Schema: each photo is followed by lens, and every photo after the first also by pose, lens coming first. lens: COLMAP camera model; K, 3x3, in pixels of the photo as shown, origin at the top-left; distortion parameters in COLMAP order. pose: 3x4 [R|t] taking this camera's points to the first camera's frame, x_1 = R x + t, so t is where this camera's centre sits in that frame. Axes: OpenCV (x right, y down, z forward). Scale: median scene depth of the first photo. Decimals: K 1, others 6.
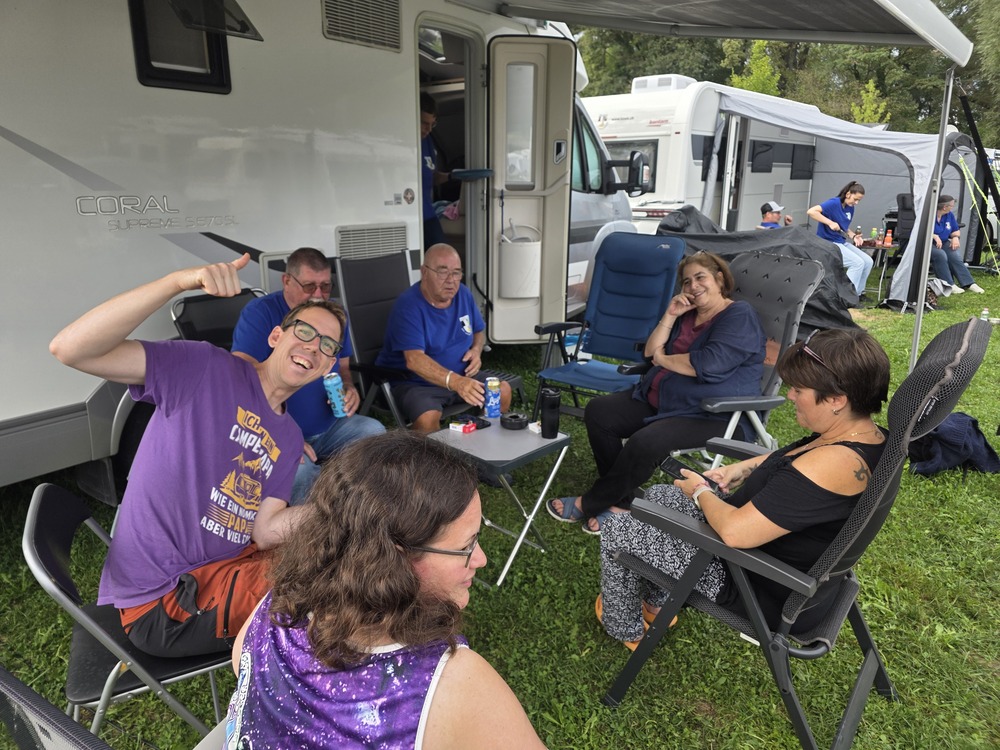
lens RADIAL K [[672.8, 0, 500.0], [0, 672.8, 375.0], [0, 0, 1]] dist [0.035729, -0.039031]
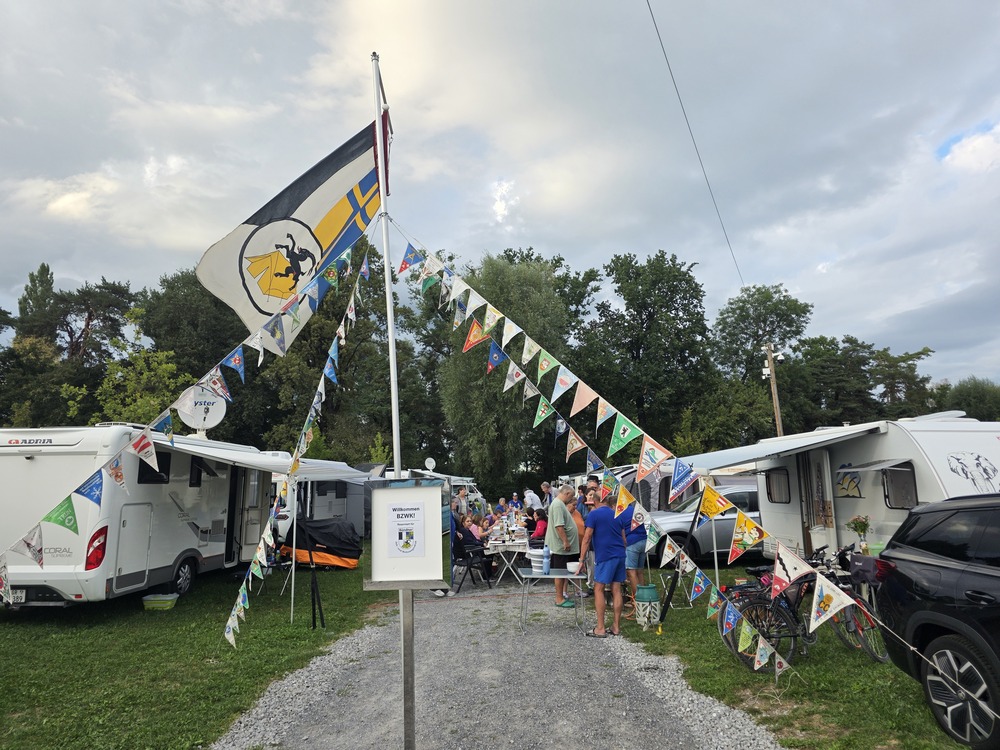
lens RADIAL K [[711.1, 0, 489.0], [0, 711.1, 360.9], [0, 0, 1]] dist [0.141795, -0.160311]
pose [[0.826619, 0.091209, 0.555321, -0.509215], [0.164211, 0.904743, -0.393034, 0.309705], [-0.538271, 0.416079, 0.732900, -1.189165]]
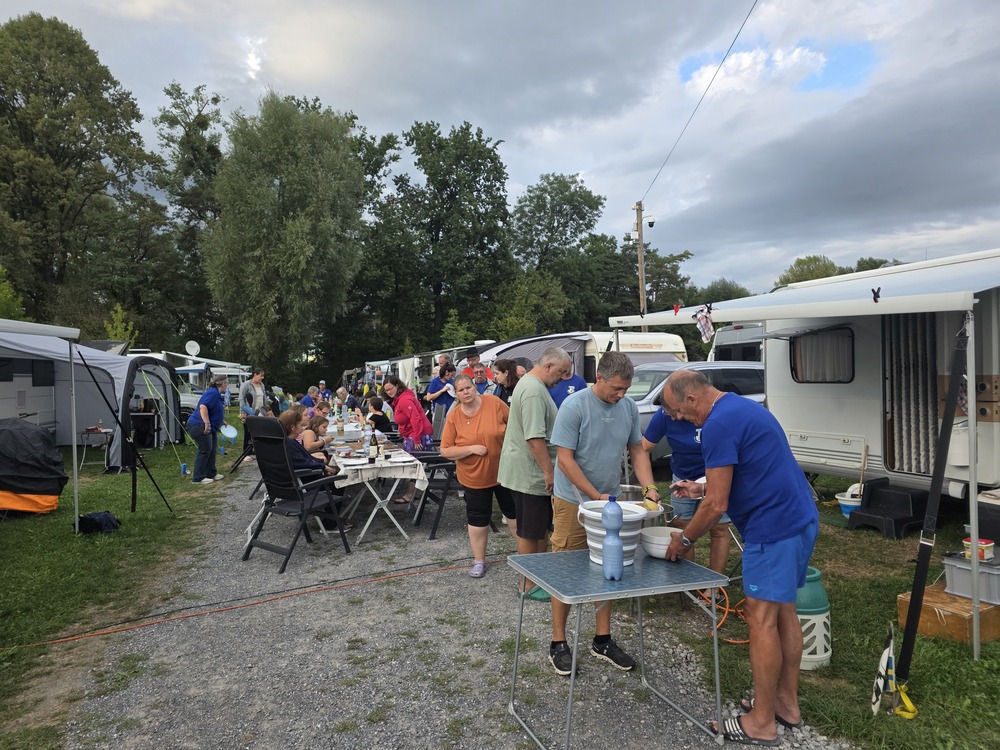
lens RADIAL K [[690.6, 0, 500.0], [0, 690.6, 375.0], [0, 0, 1]] dist [0.048019, -0.036978]
pose [[0.592104, 0.000681, 0.805861, -0.113099], [0.231318, 0.957773, -0.170770, 0.128426], [-0.771949, 0.287524, 0.566944, -0.465777]]
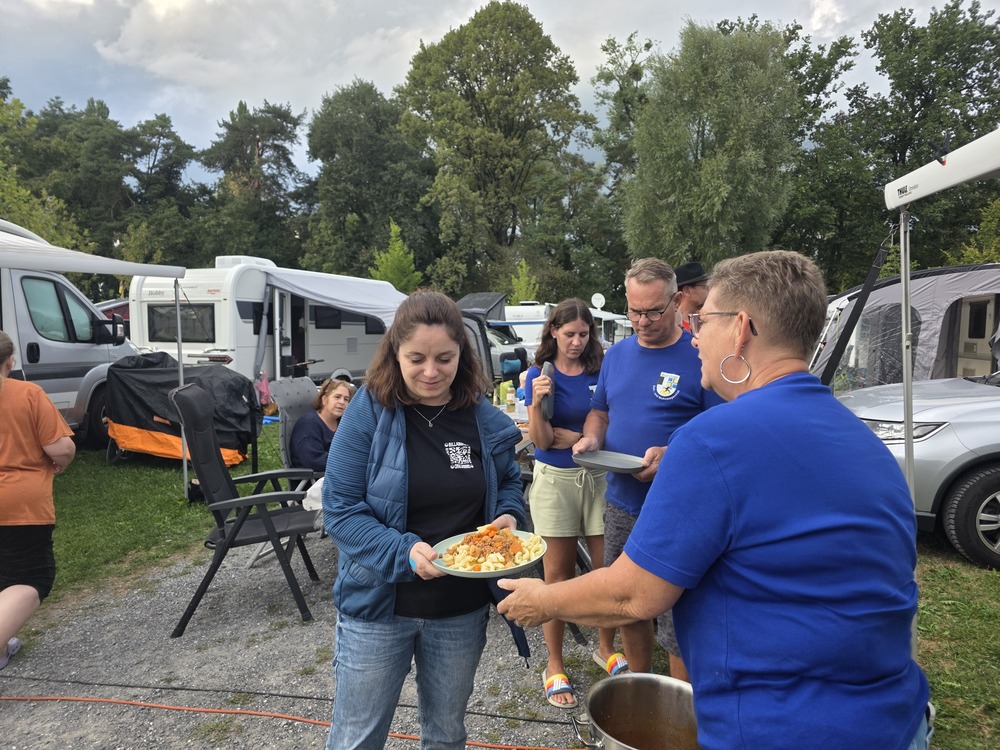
lens RADIAL K [[690.6, 0, 500.0], [0, 690.6, 375.0], [0, 0, 1]] dist [0.048019, -0.036978]
pose [[0.955929, -0.006612, 0.293524, 0.357426], [0.070122, 0.975955, -0.206384, 0.098205], [-0.285102, 0.217871, 0.933407, -0.367640]]
